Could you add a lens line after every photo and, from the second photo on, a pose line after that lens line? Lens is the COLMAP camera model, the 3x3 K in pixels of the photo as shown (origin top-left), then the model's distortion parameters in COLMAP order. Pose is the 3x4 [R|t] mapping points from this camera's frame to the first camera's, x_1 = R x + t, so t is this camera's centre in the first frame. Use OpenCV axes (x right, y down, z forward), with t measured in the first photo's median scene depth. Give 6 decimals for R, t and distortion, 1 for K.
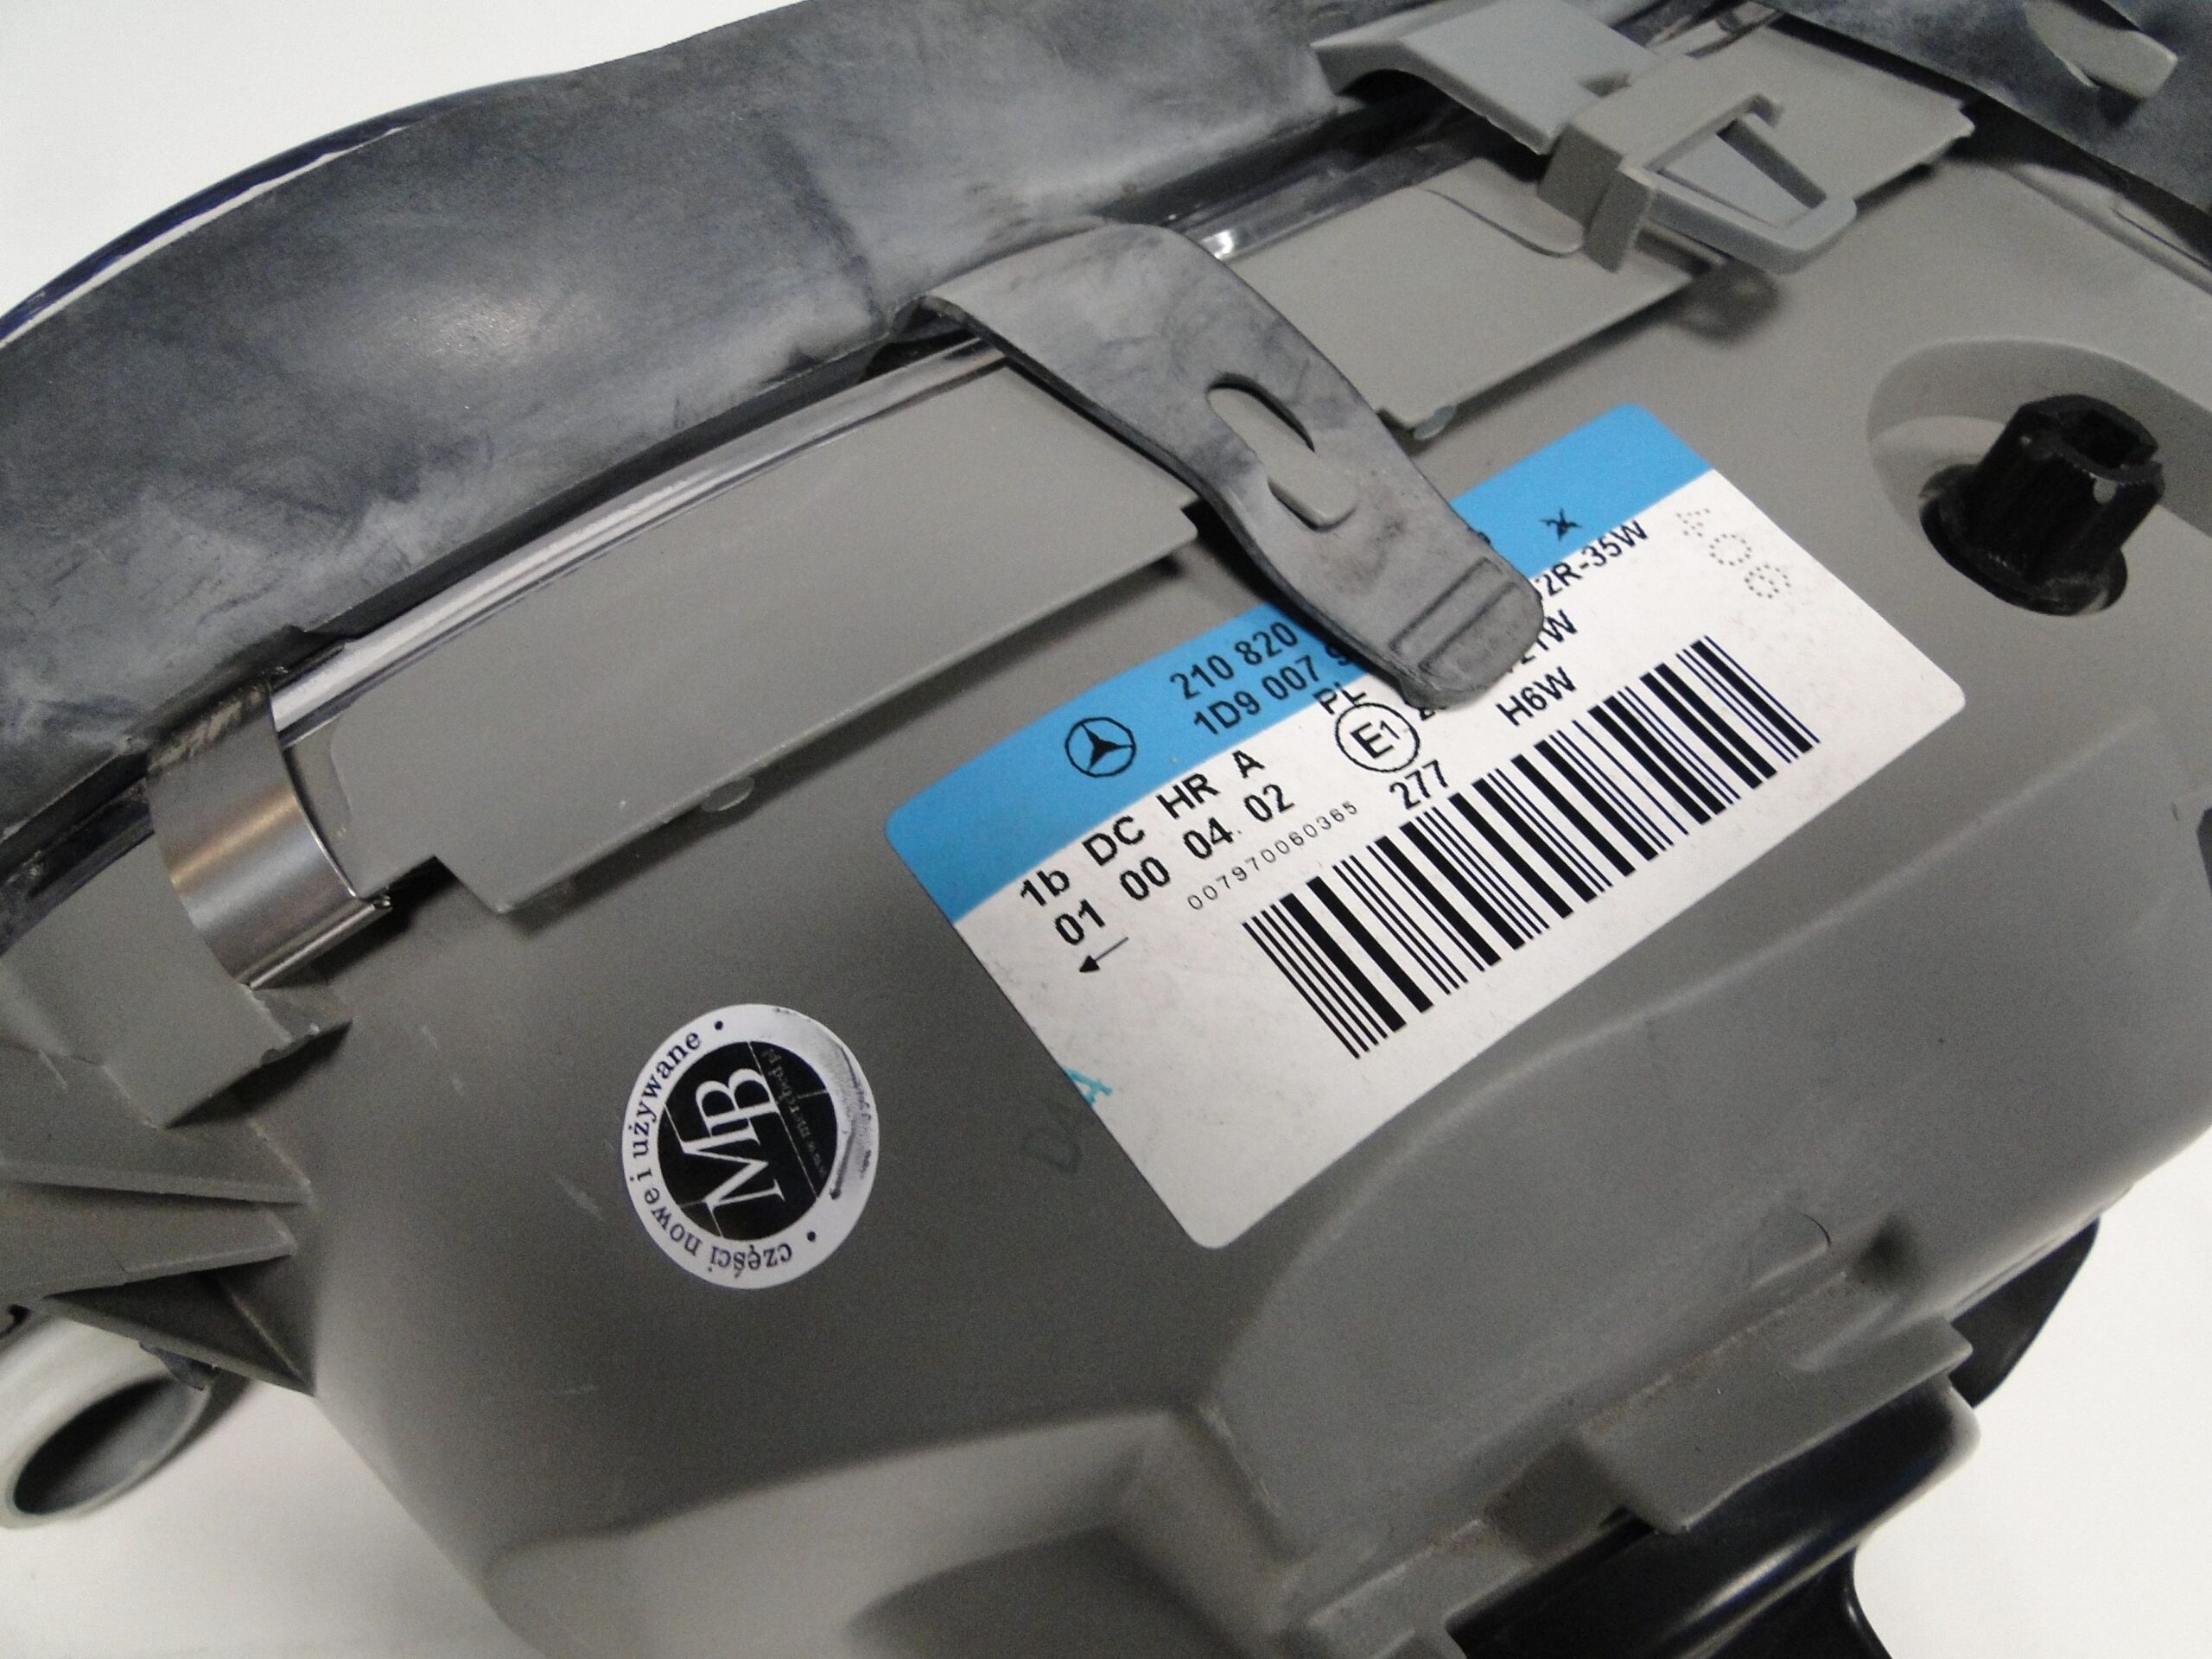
lens RADIAL K [[1742.3, 0, 1263.4], [0, 1742.3, 870.2], [0, 0, 1]] dist [-0.017029, -0.014498]
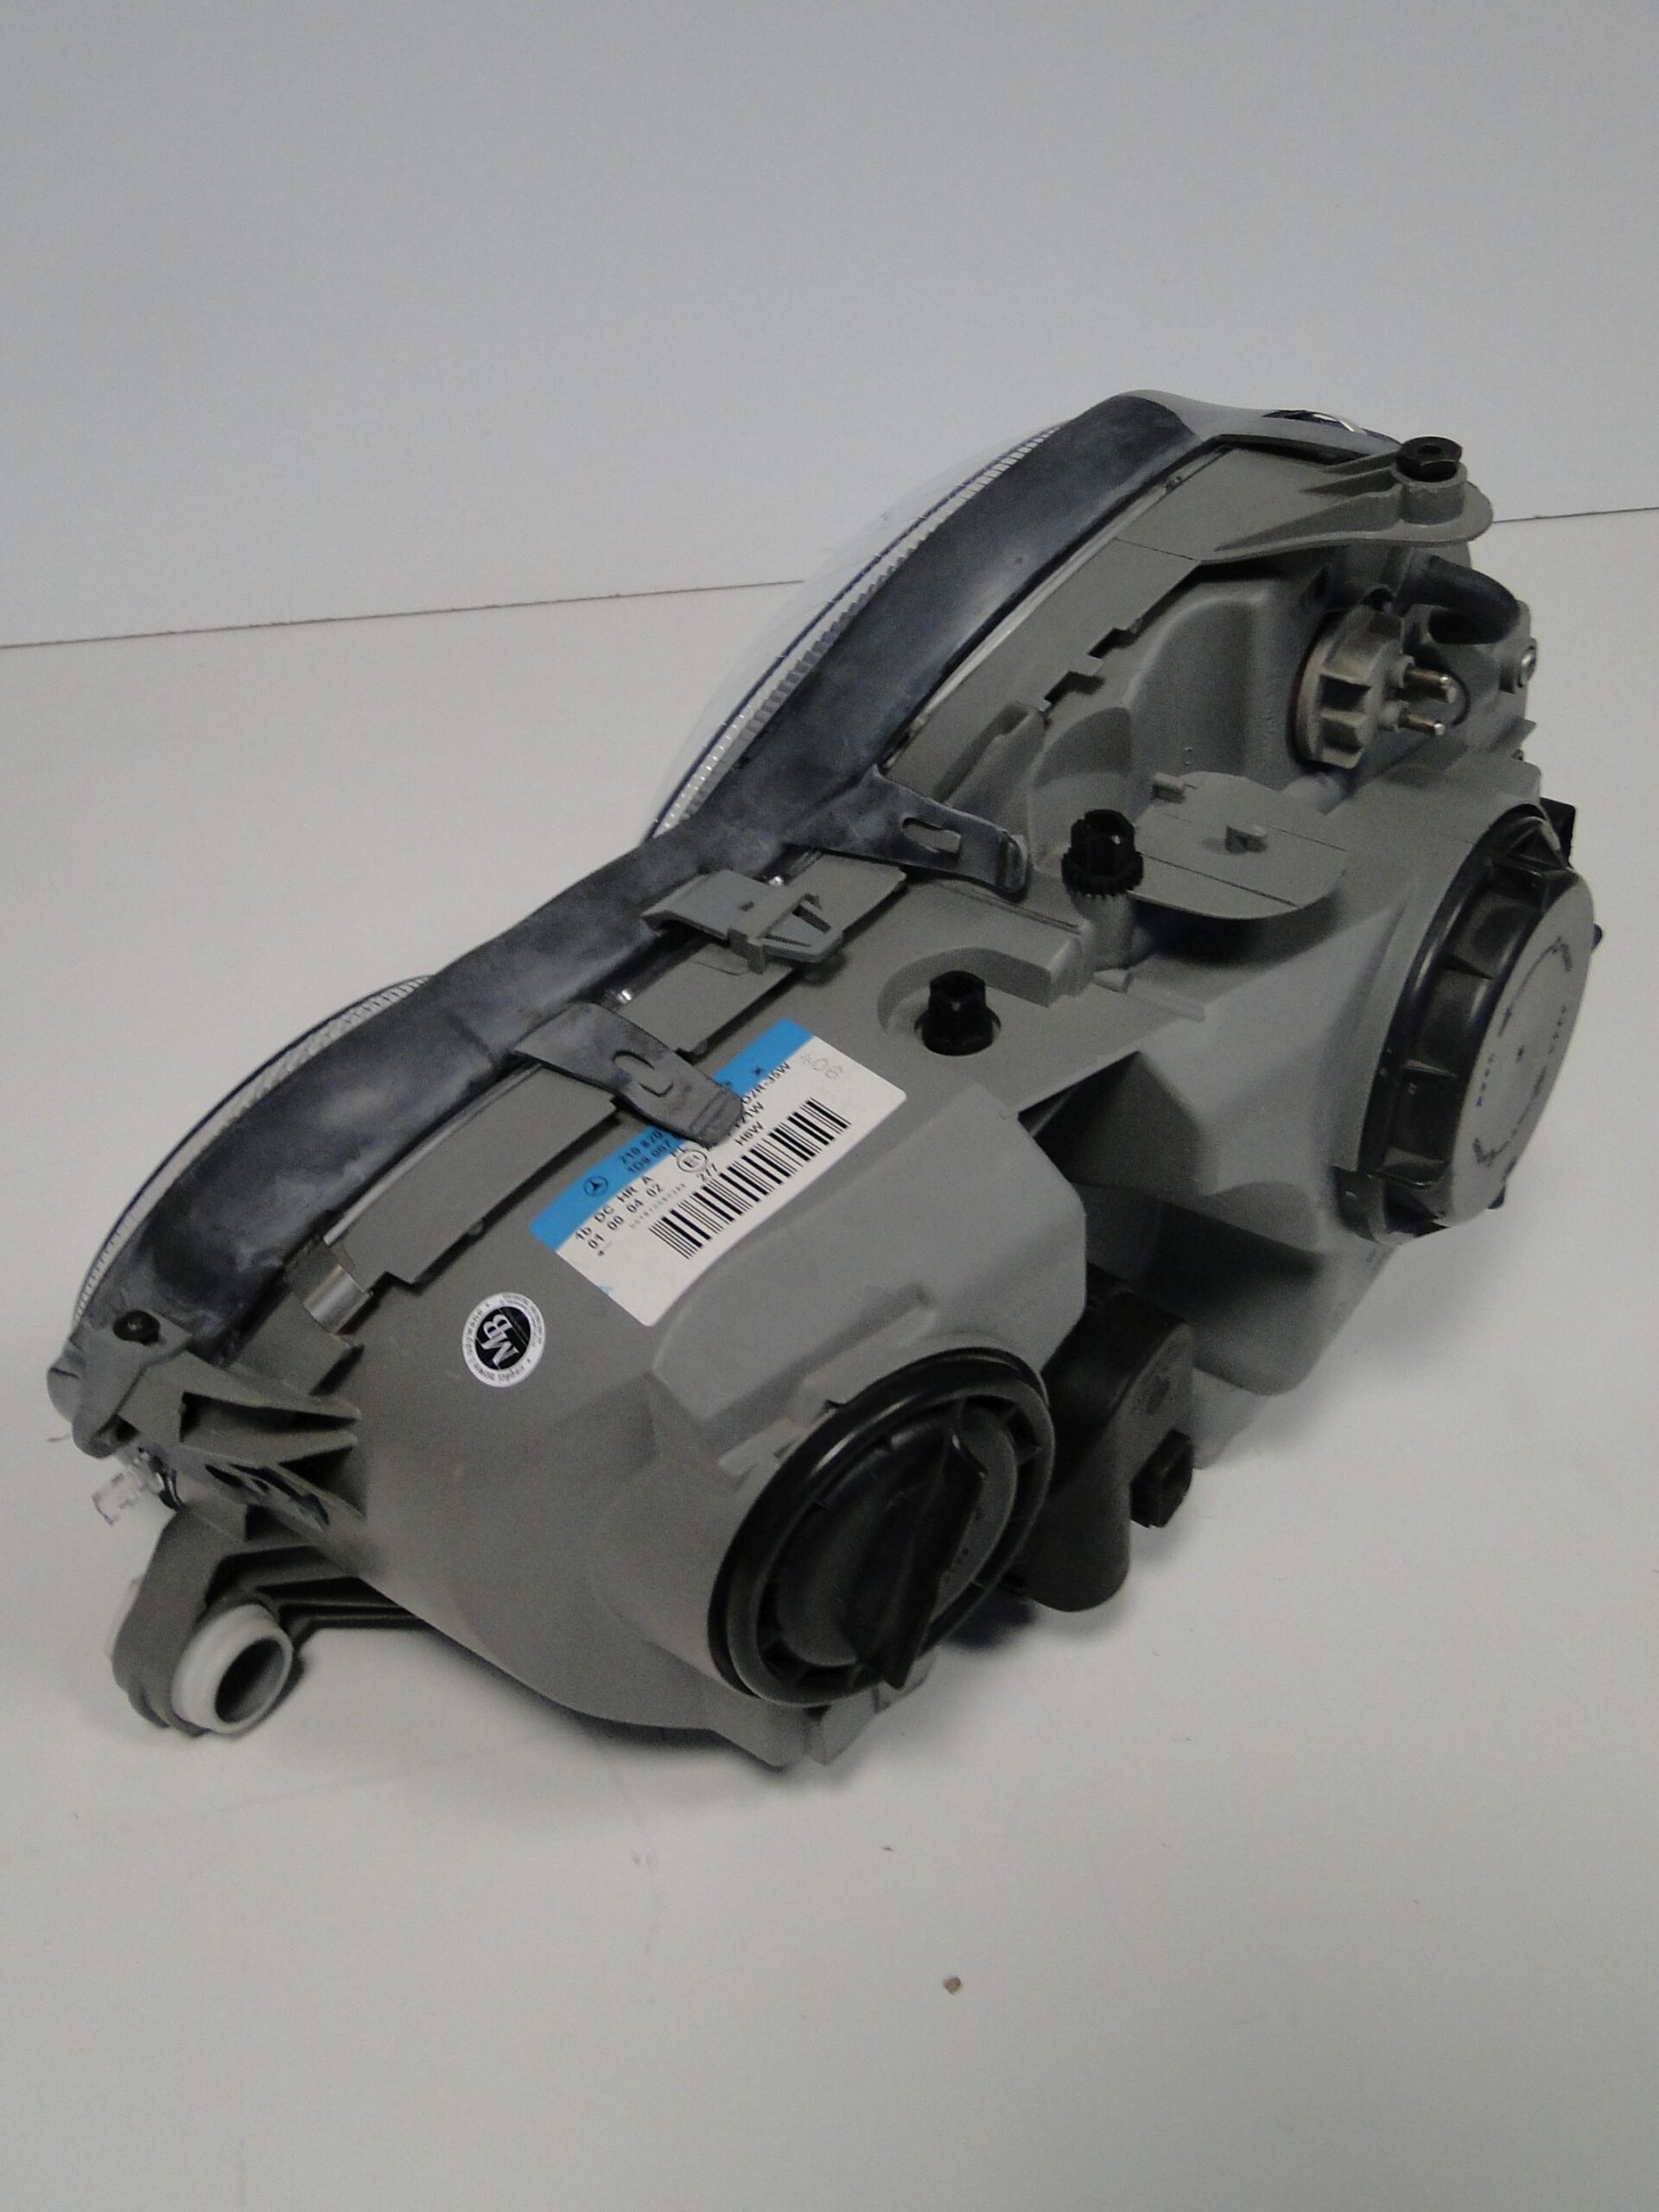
lens RADIAL K [[1742.3, 0, 829.3], [0, 1742.3, 1175.2], [0, 0, 1]] dist [-0.017029, -0.014498]
pose [[0.966220, -0.241241, -0.090668, 0.534438], [0.222743, 0.958668, -0.177033, 0.498219], [0.129629, 0.150857, 0.980020, -1.742314]]
